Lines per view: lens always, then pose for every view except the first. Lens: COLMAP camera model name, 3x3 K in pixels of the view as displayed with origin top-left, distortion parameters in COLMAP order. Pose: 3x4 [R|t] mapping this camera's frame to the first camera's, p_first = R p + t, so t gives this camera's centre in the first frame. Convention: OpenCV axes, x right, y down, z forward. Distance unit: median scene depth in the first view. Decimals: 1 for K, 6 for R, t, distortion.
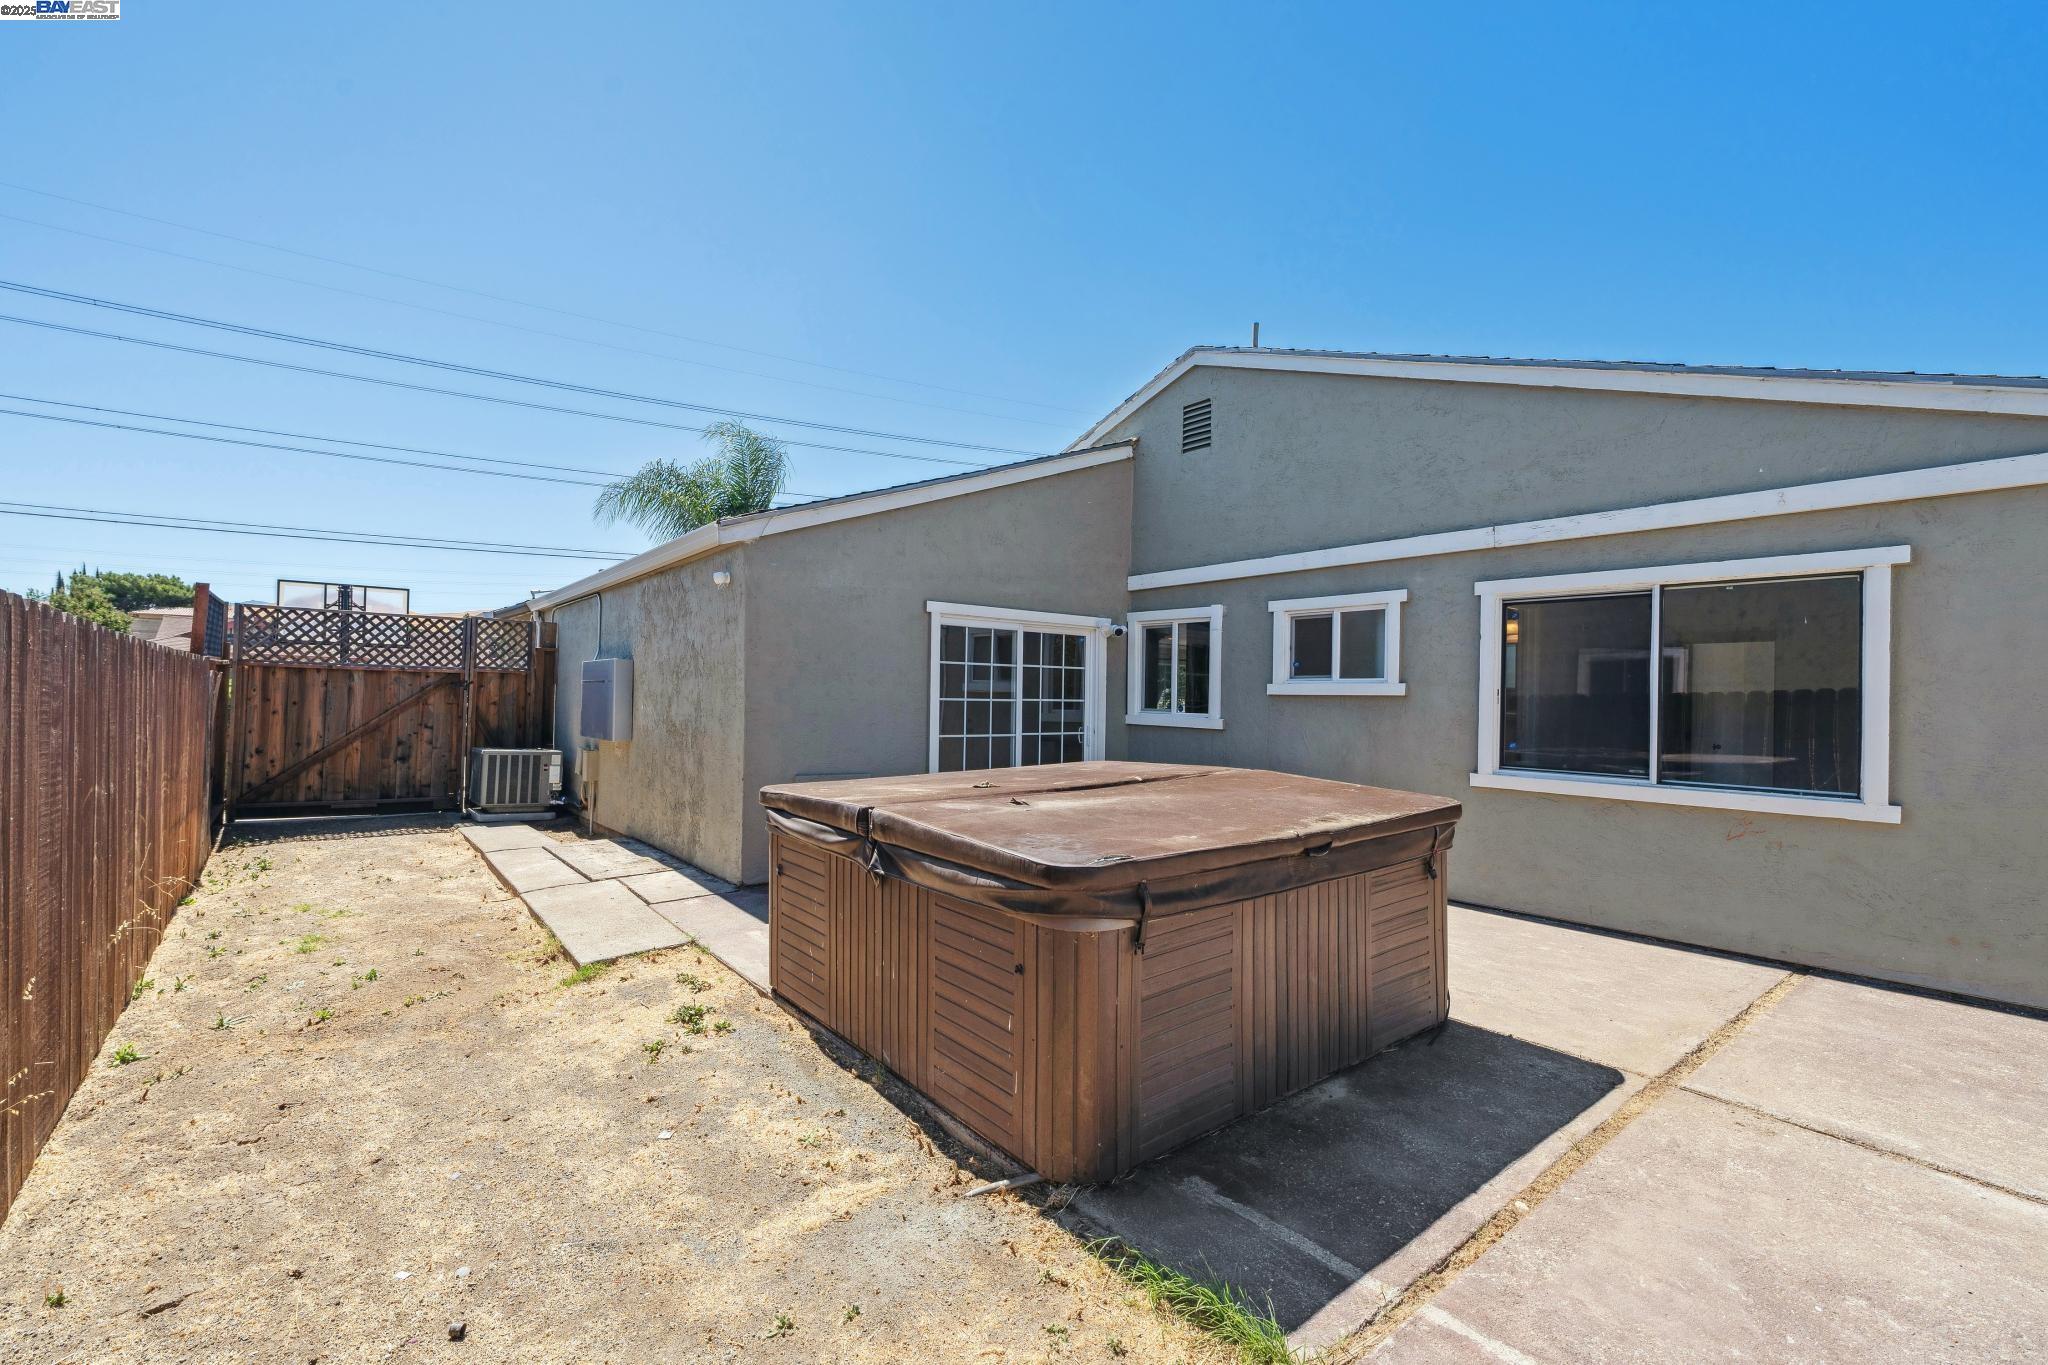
lens RADIAL K [[946.3, 0, 1020.5], [0, 946.3, 684.4], [0, 0, 1]] dist [-0.000315, 0.001060]
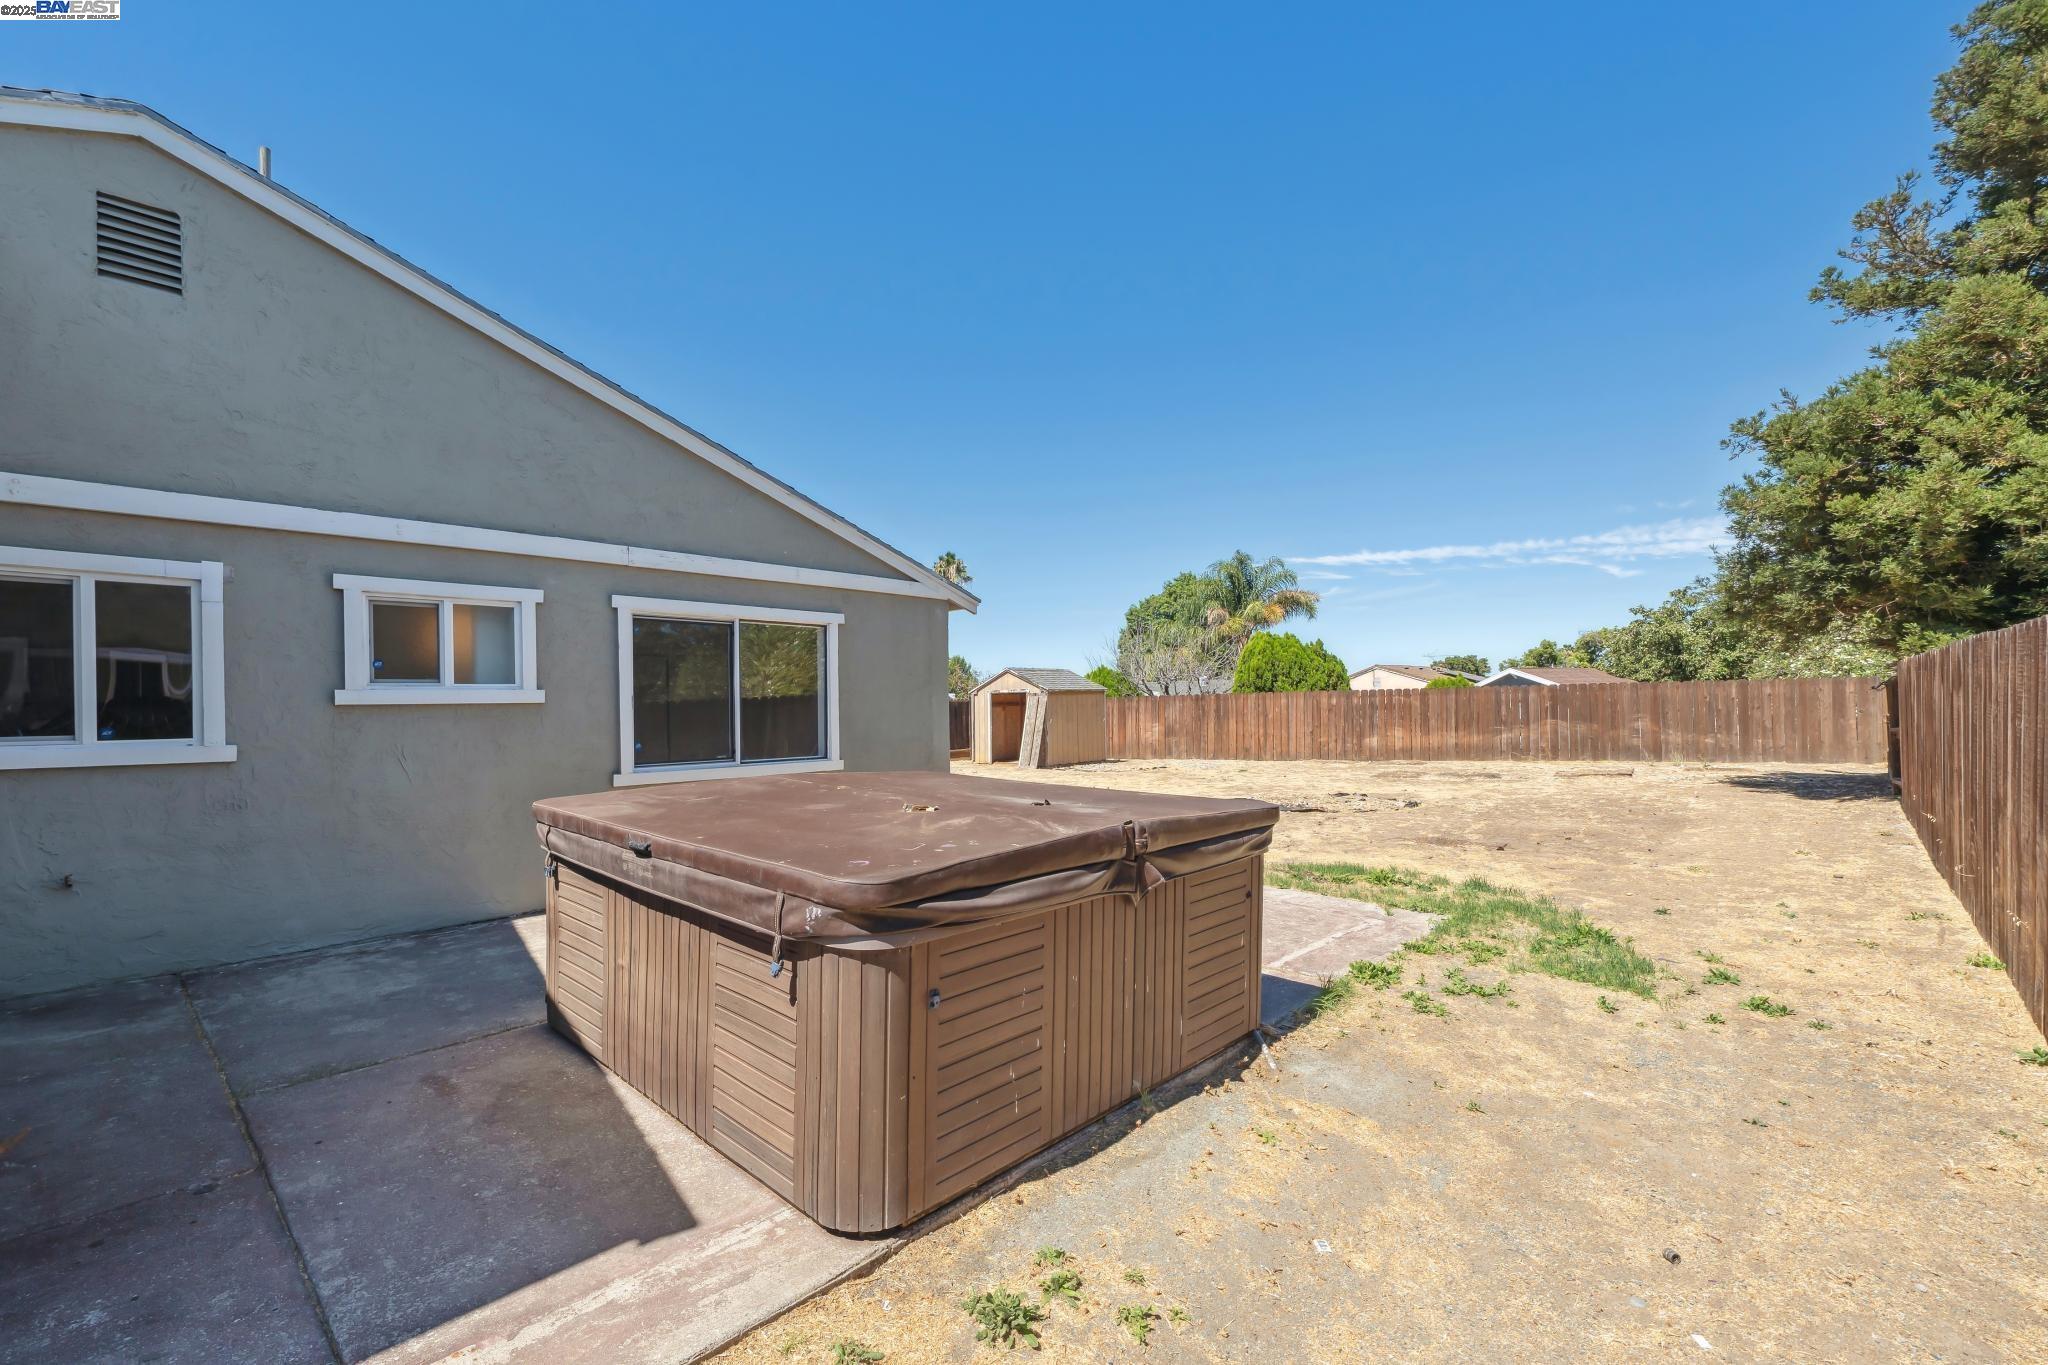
lens RADIAL K [[858.5, 0, 1018.5], [0, 858.5, 701.9], [0, 0, 1]] dist [0.001758, -0.000021]
pose [[-0.169724, -0.008498, 0.985455, -0.636860], [0.001758, 0.999959, 0.008926, 0.004851], [-0.985490, 0.003248, -0.169703, 0.837722]]
